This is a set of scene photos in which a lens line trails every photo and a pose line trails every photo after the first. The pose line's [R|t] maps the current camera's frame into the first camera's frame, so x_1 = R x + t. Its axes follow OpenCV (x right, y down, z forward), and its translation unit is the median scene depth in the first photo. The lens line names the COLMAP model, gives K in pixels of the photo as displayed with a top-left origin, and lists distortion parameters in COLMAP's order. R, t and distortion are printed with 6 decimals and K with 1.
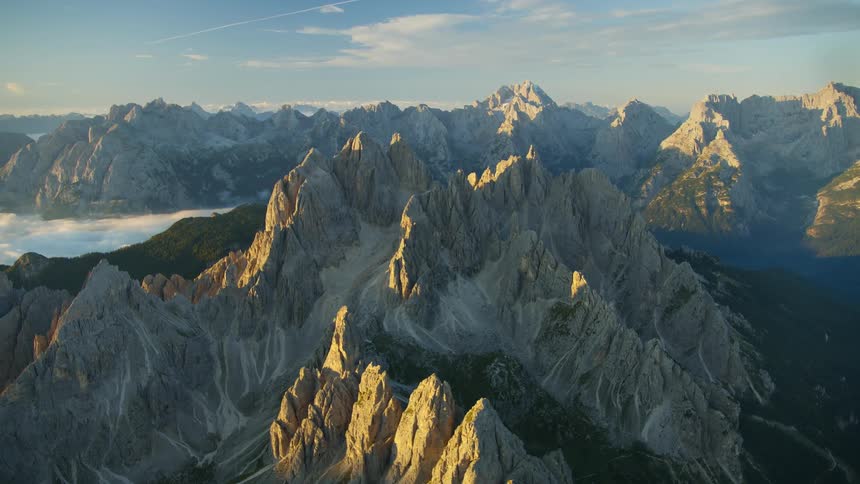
lens RADIAL K [[702.0, 0, 432.8], [0, 702.0, 237.6], [0, 0, 1]] dist [-0.118840, 0.026761]
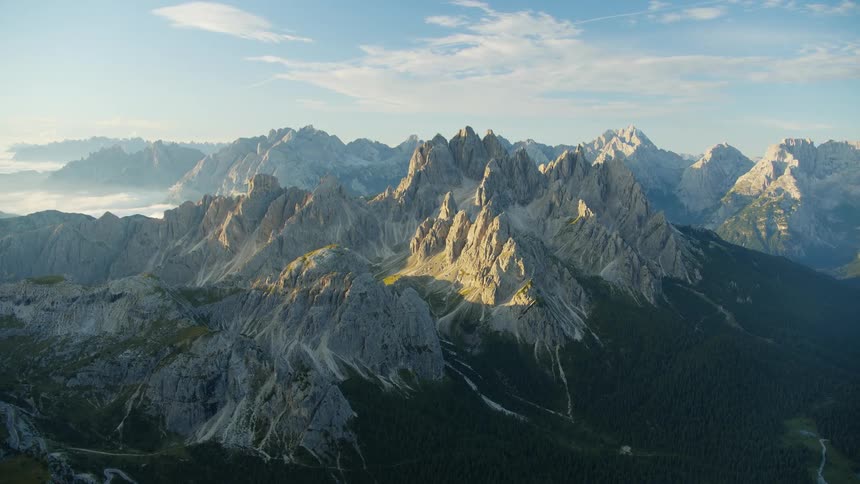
lens RADIAL K [[702.0, 0, 426.9], [0, 702.0, 243.7], [0, 0, 1]] dist [-0.118840, 0.026761]
pose [[0.983672, 0.056635, -0.170829, 0.112185], [-0.066601, 0.996361, -0.053180, 0.240181], [0.167196, 0.063689, 0.983864, -0.684017]]
